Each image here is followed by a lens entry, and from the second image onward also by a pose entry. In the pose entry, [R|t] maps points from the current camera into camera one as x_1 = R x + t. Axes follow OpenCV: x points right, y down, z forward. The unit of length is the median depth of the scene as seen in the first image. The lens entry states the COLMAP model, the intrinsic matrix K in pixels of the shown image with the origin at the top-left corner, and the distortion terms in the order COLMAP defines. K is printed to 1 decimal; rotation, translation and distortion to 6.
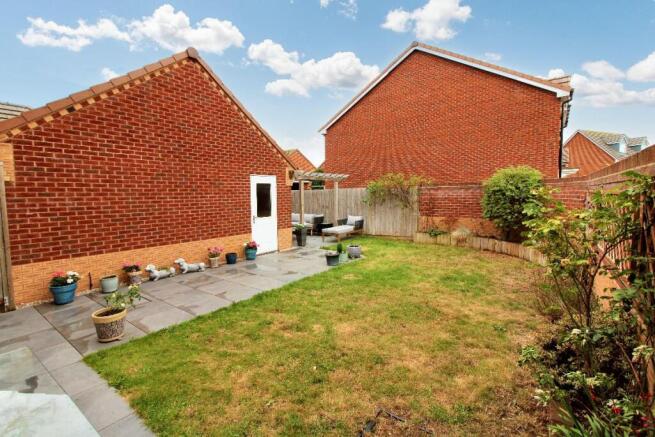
lens RADIAL K [[303.3, 0, 325.6], [0, 303.3, 213.1], [0, 0, 1]] dist [-0.022165, 0.013360]
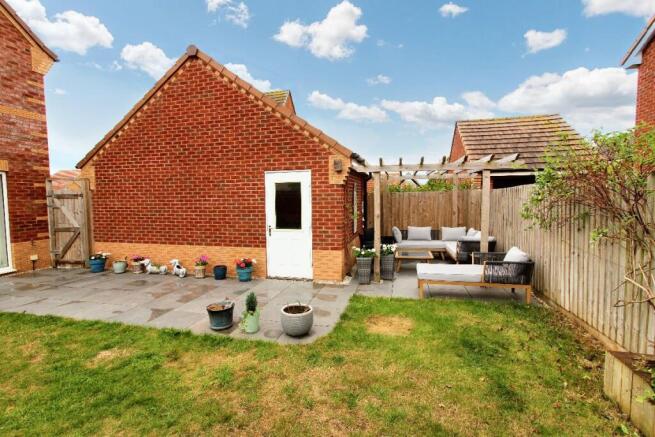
lens RADIAL K [[303.3, 0, 325.6], [0, 303.3, 213.1], [0, 0, 1]] dist [-0.022165, 0.013360]
pose [[0.397035, 0.055259, -0.916139, 0.524193], [-0.056484, 0.997765, 0.035704, -0.059248], [0.916064, 0.037571, 0.399269, 0.841603]]
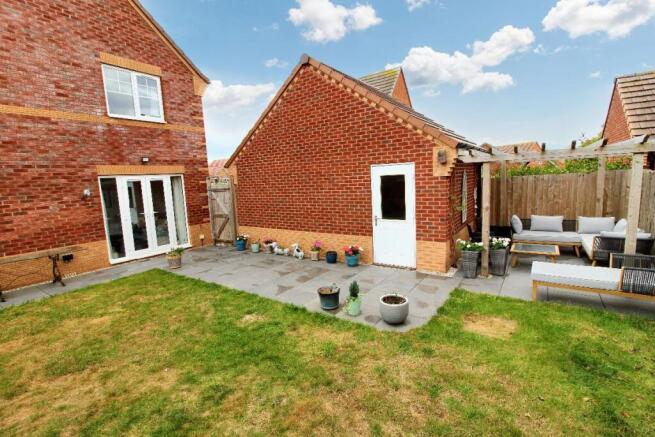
lens RADIAL K [[303.3, 0, 325.6], [0, 303.3, 213.1], [0, 0, 1]] dist [-0.022165, 0.013360]
pose [[0.036138, 0.124970, -0.991502, 0.573520], [-0.022684, 0.991997, 0.124205, -0.099069], [0.999089, 0.018002, 0.038684, 0.854980]]
